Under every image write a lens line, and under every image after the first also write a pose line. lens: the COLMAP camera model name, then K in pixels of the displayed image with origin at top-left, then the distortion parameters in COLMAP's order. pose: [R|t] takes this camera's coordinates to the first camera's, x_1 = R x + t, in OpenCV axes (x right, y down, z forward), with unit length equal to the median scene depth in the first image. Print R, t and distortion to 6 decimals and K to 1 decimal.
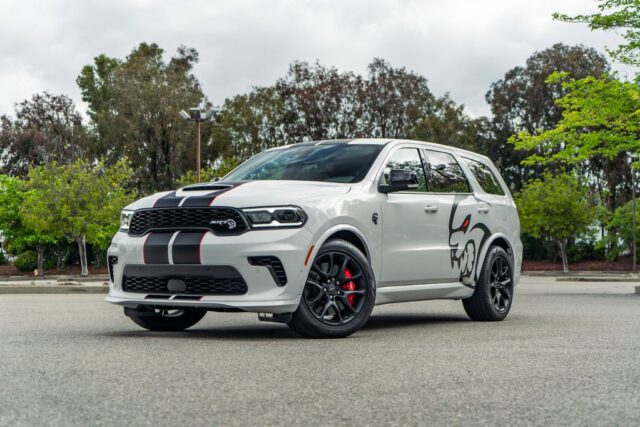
lens RADIAL K [[1116.6, 0, 320.7], [0, 1116.6, 213.6], [0, 0, 1]] dist [0.037720, 0.000000]
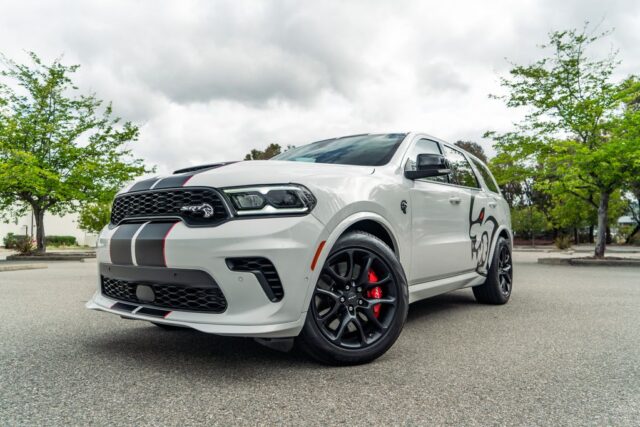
lens RADIAL K [[441.6, 0, 319.5], [0, 441.6, 214.7], [0, 0, 1]] dist [-0.020685, 0.010495]
pose [[0.997338, -0.003600, -0.072832, 0.008263], [0.002702, 0.999919, -0.012427, 0.011978], [0.072871, 0.012197, 0.997267, 0.555957]]
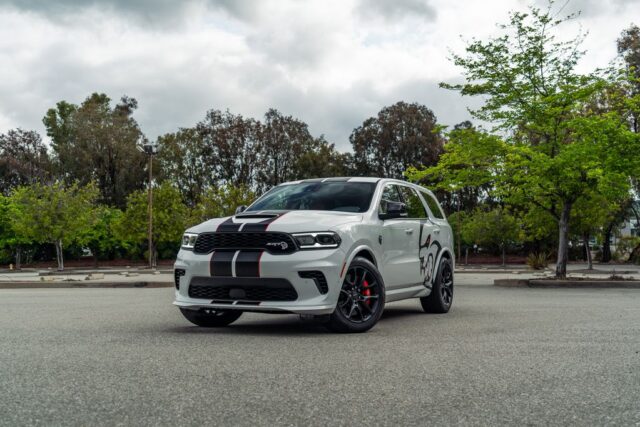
lens RADIAL K [[808.5, 0, 319.9], [0, 808.5, 212.5], [0, 0, 1]] dist [-0.007445, 0.000000]
pose [[0.990127, 0.006073, 0.140040, -0.129354], [-0.004864, 0.999948, -0.008974, -0.015687], [-0.140088, 0.008205, 0.990105, 0.056814]]
